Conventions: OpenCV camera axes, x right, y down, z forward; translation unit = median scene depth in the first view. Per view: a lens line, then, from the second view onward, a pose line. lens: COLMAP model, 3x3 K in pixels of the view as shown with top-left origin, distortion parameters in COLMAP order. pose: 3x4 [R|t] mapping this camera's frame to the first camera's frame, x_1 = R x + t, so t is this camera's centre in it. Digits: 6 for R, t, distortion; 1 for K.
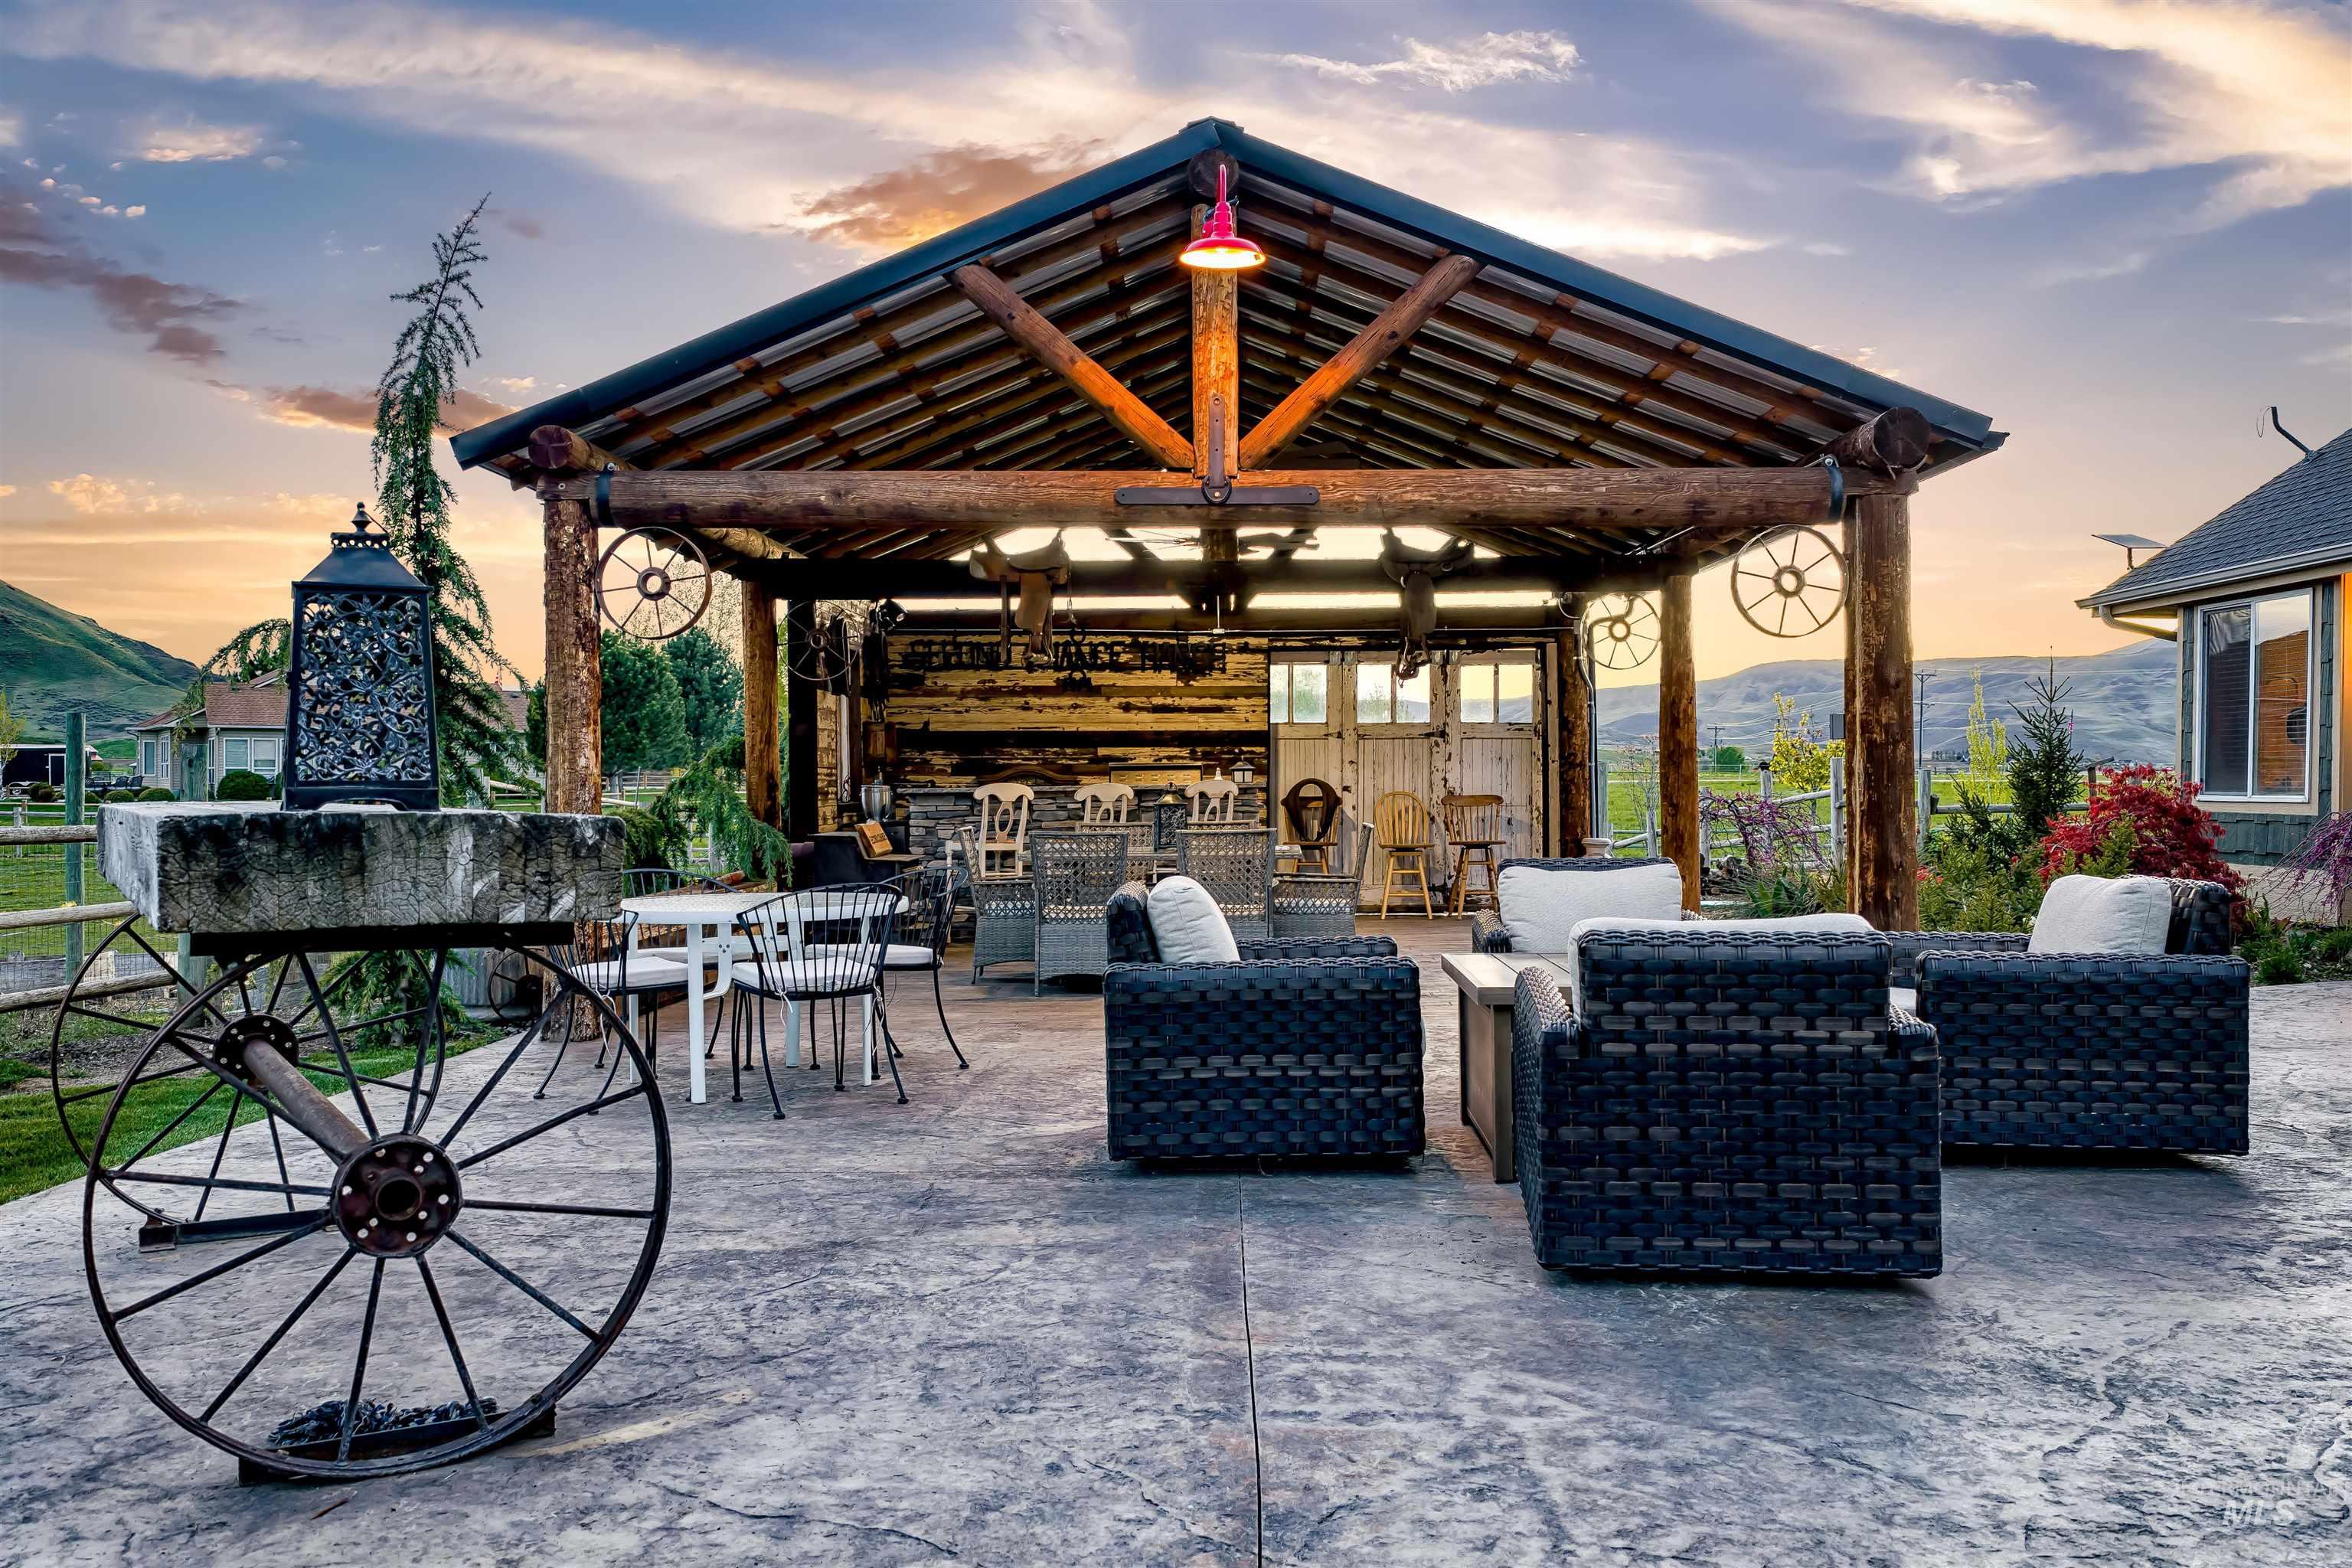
lens RADIAL K [[1946.3, 0, 1176.0], [0, 1946.3, 784.0], [0, 0, 1]] dist [0.004625, -0.004716]
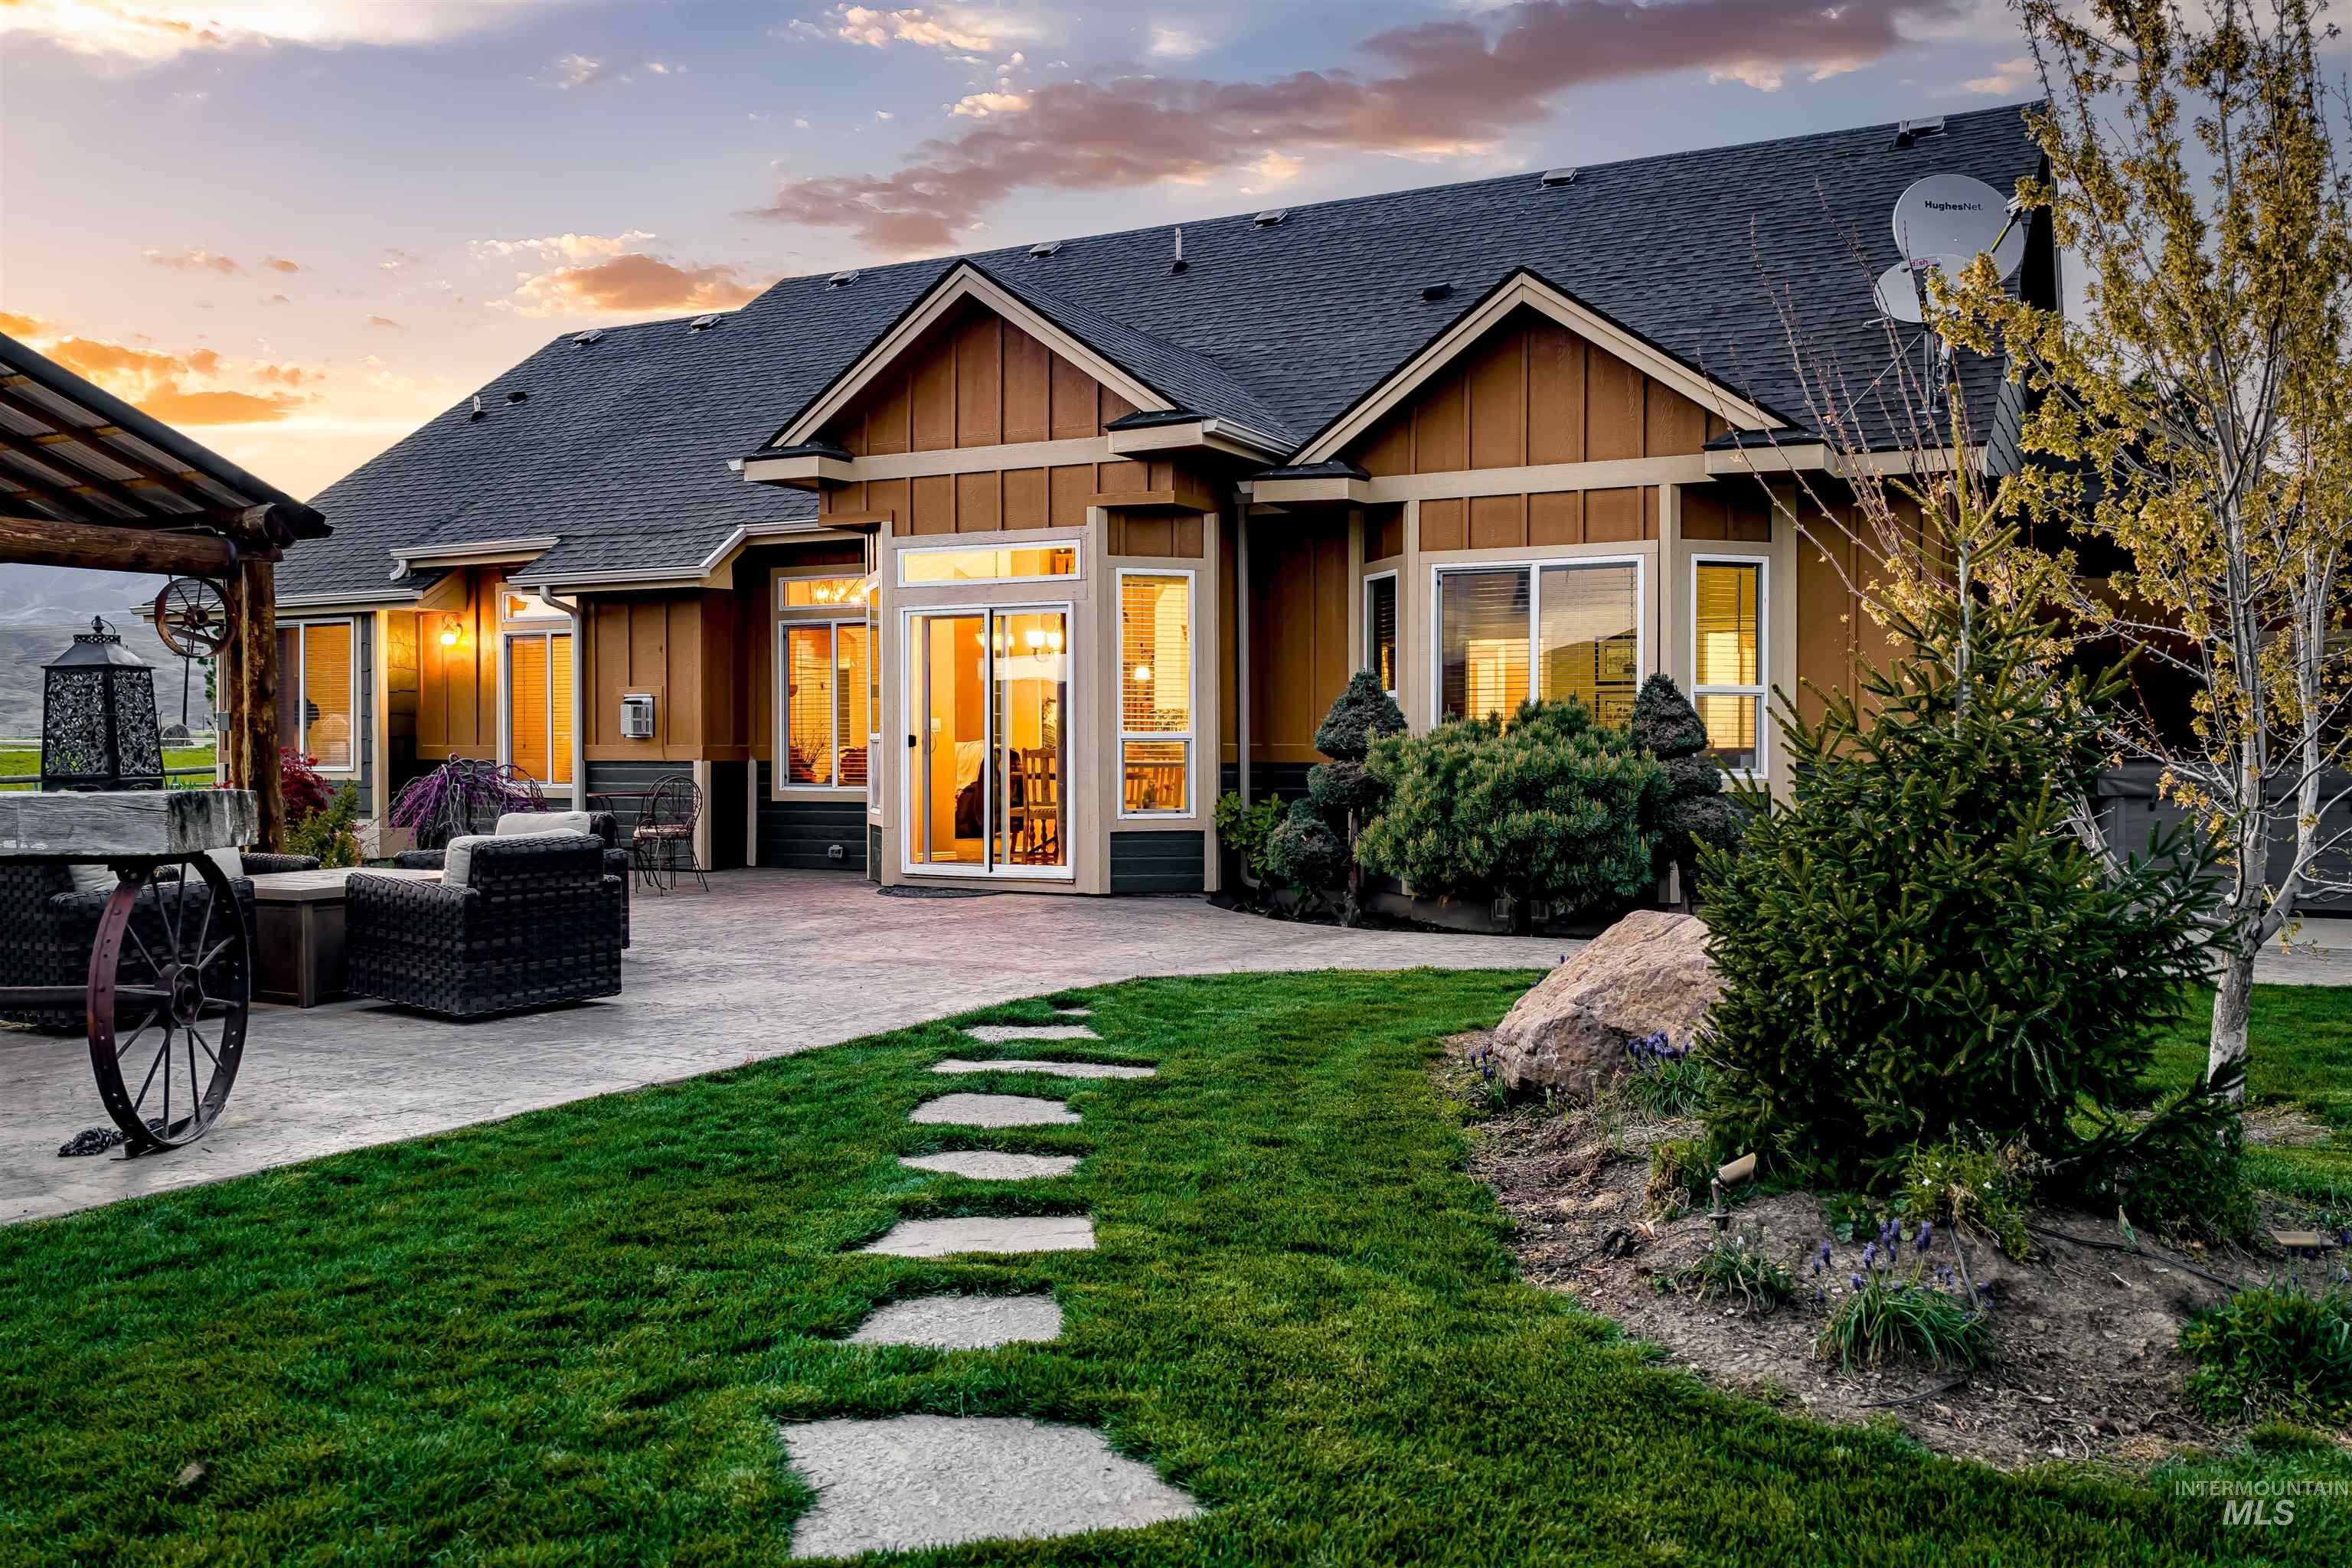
lens RADIAL K [[1946.3, 0, 1176.0], [0, 1946.3, 784.0], [0, 0, 1]] dist [0.004625, -0.004716]
pose [[0.456773, -0.010983, 0.889515, -0.609403], [-0.006701, 0.999853, 0.015786, -0.011326], [-0.889558, -0.013171, 0.456632, -0.259568]]
